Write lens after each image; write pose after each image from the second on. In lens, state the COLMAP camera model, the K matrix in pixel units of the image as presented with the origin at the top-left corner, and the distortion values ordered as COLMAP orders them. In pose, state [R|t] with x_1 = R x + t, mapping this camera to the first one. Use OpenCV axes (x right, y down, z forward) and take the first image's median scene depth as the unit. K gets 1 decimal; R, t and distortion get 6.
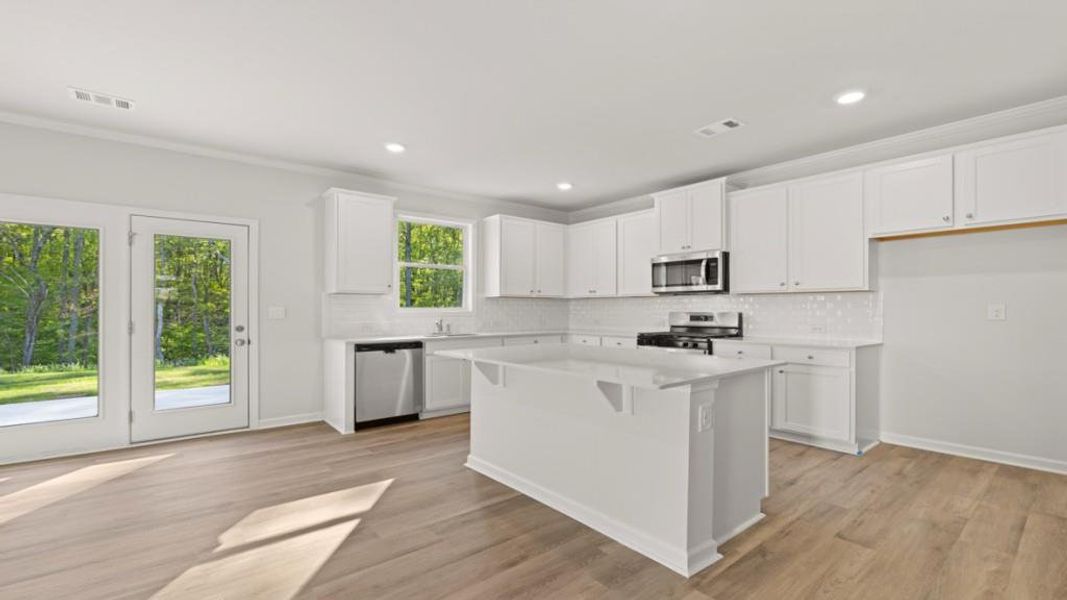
lens RADIAL K [[457.7, 0, 532.3], [0, 457.7, 308.6], [0, 0, 1]] dist [-0.001215, -0.000075]
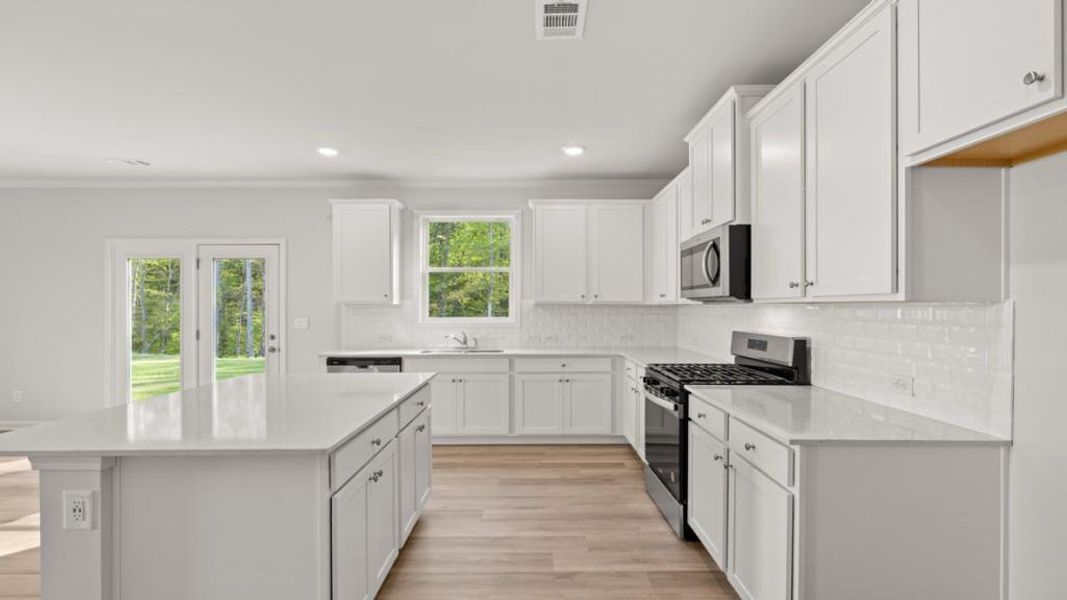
lens RADIAL K [[534.0, 0, 537.0], [0, 534.0, 306.2], [0, 0, 1]] dist [-0.002347, -0.000386]
pose [[0.780699, -0.001328, -0.624906, 0.616708], [0.001629, 0.999999, -0.000091, -0.028073], [0.624905, -0.000947, 0.780700, 0.353559]]
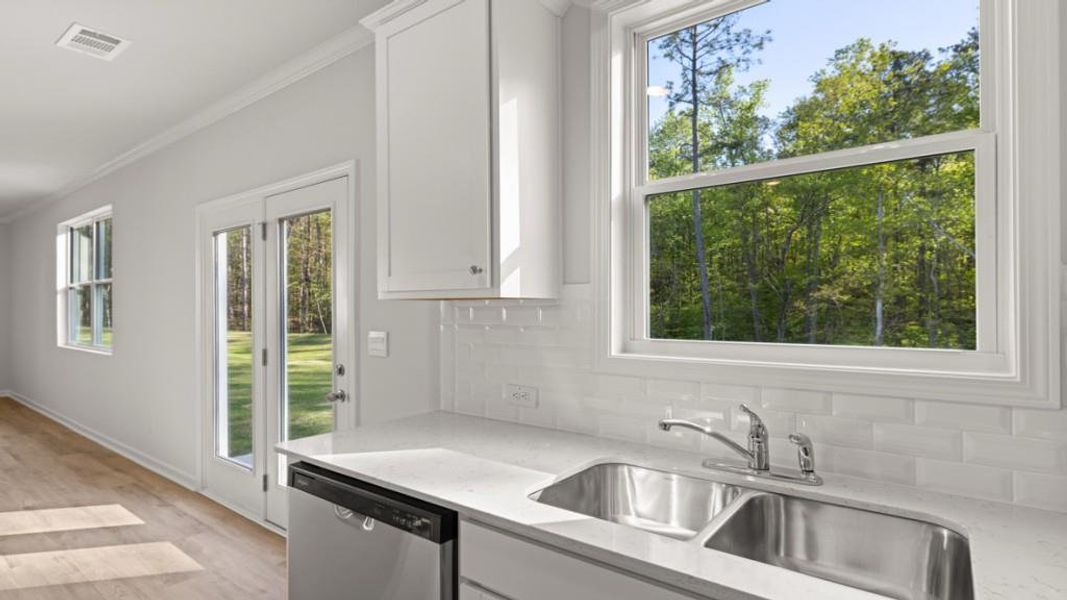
lens RADIAL K [[534.0, 0, 537.0], [0, 534.0, 306.2], [0, 0, 1]] dist [-0.002347, -0.000386]
pose [[0.235034, -0.002047, -0.971985, 0.019634], [0.005254, 0.999986, -0.000835, -0.026912], [0.971973, -0.004910, 0.235041, 0.980908]]
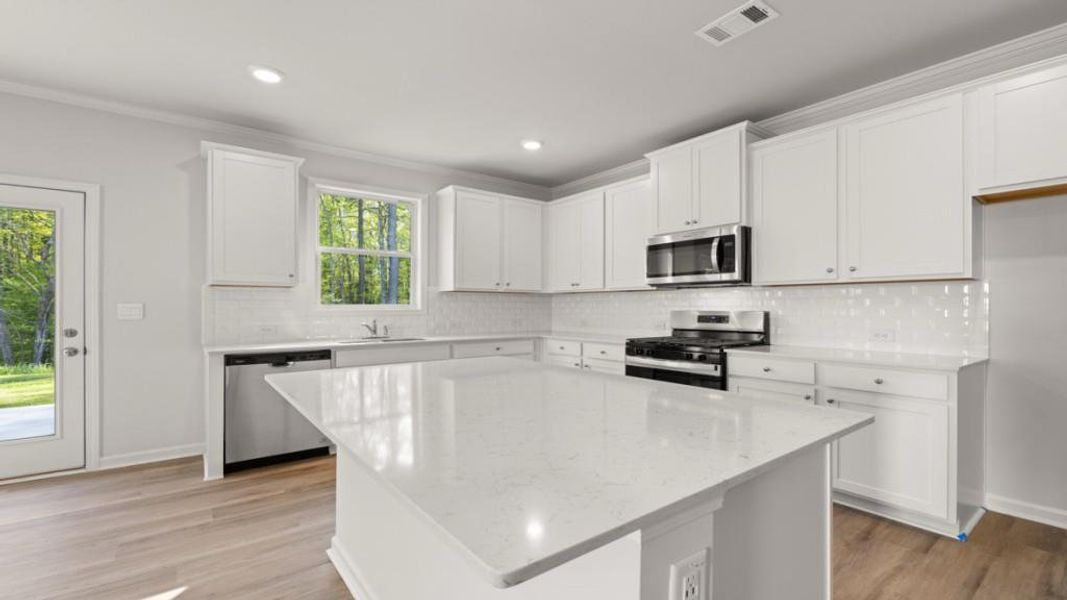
lens RADIAL K [[460.9, 0, 534.4], [0, 460.9, 307.5], [0, 0, 1]] dist [0.000664, -0.000046]
pose [[0.999464, 0.001004, -0.032734, 0.112997], [-0.000940, 0.999998, 0.001982, 0.001009], [0.032736, -0.001950, 0.999462, 0.263585]]
